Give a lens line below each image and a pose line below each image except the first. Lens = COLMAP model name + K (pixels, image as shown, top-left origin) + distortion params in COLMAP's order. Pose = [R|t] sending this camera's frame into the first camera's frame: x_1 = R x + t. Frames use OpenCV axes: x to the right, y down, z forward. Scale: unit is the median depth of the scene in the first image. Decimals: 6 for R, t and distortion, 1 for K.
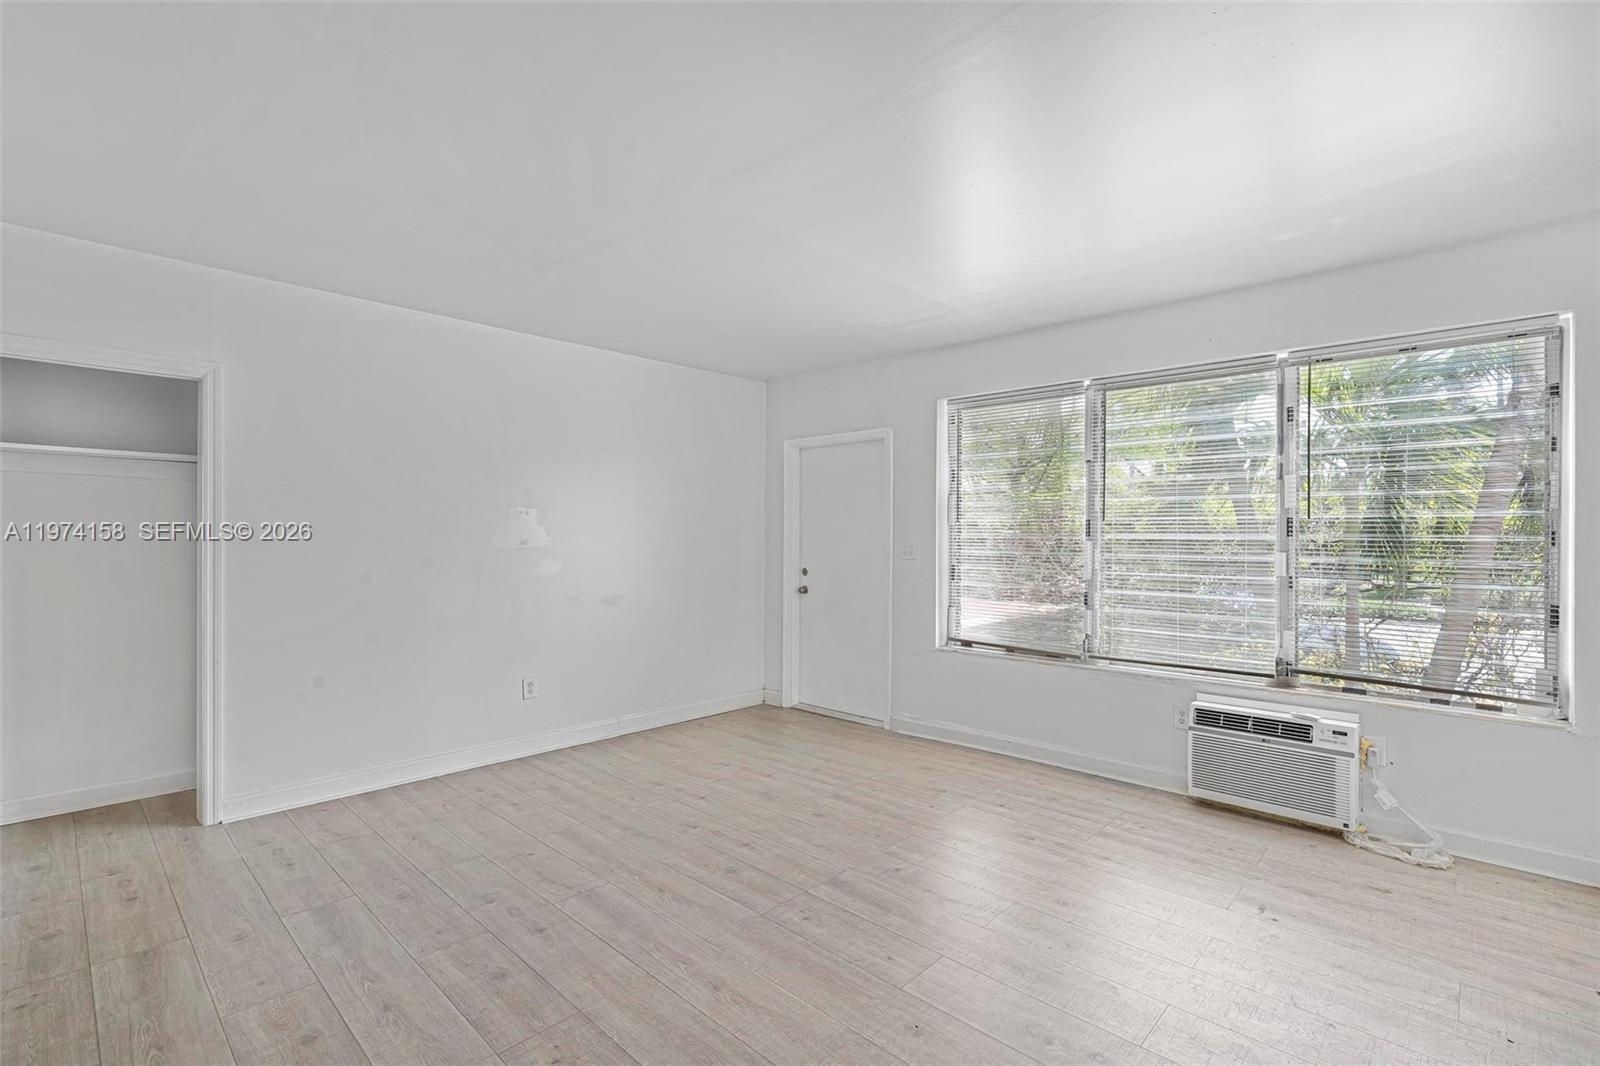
lens RADIAL K [[733.0, 0, 801.1], [0, 733.0, 534.7], [0, 0, 1]] dist [-0.001302, 0.000579]
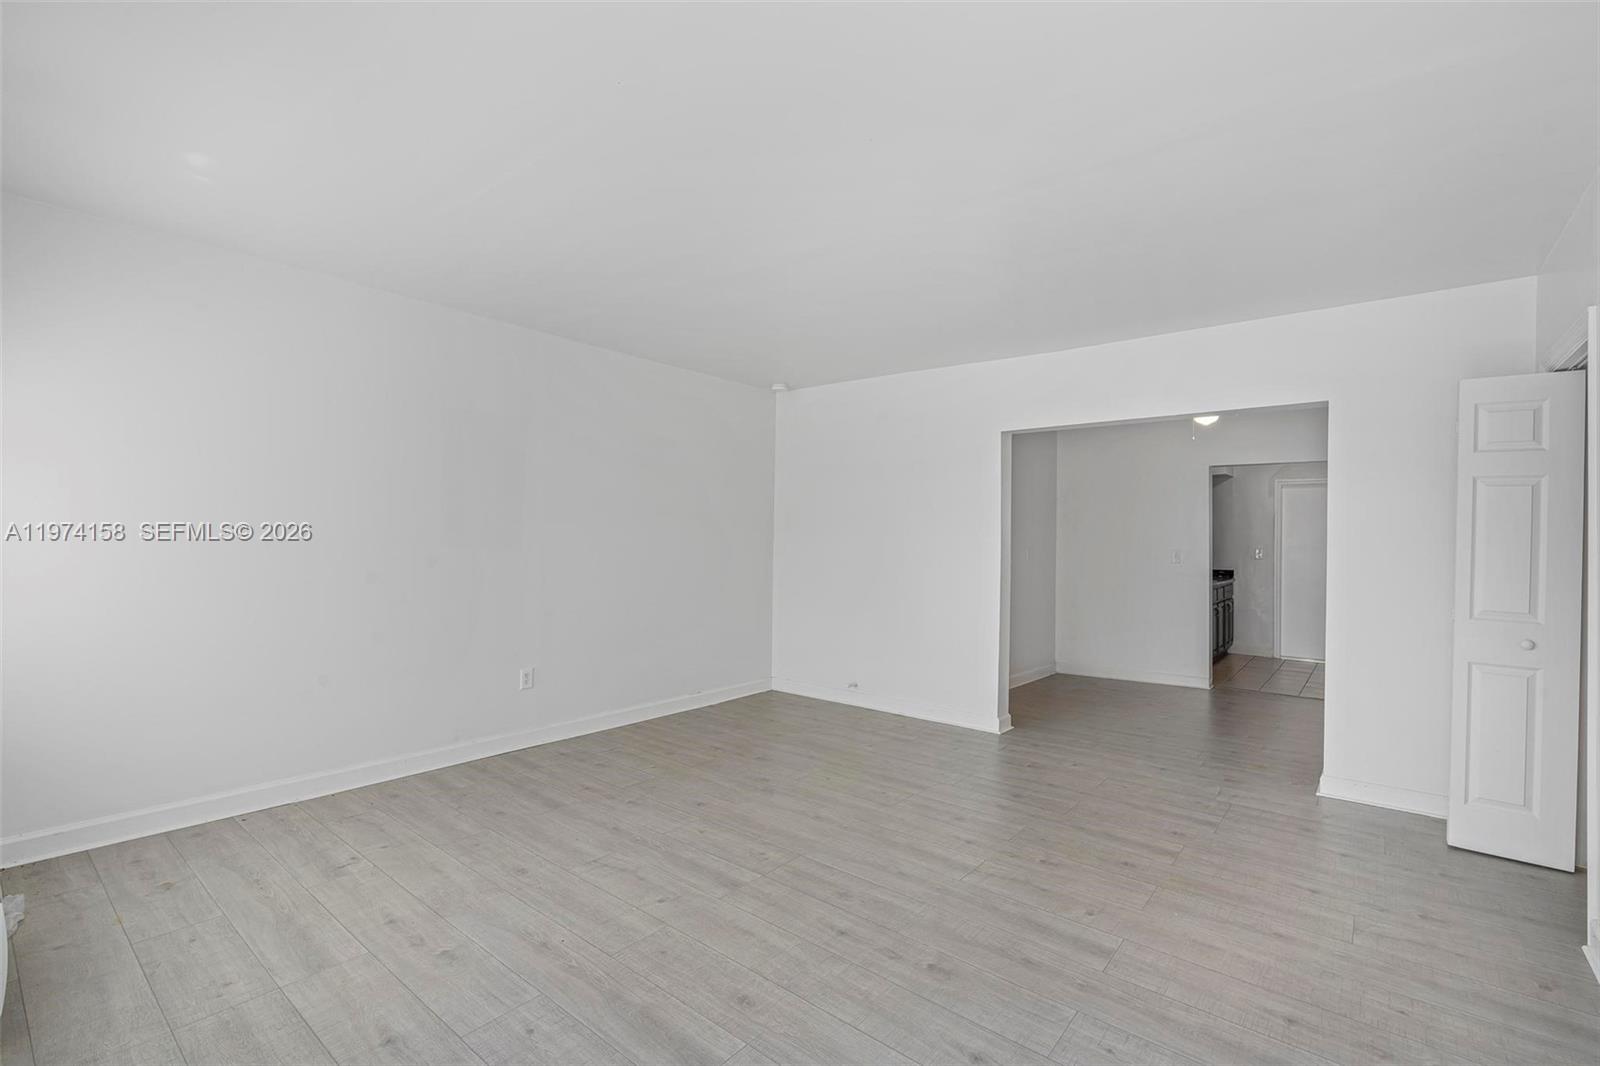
lens RADIAL K [[733.0, 0, 798.7], [0, 733.0, 535.5], [0, 0, 1]] dist [-0.001302, 0.000579]
pose [[-0.997454, -0.018161, -0.068966, 0.036077], [-0.018145, 0.999835, -0.000855, 0.008402], [0.068970, 0.000399, -0.997619, 2.021732]]
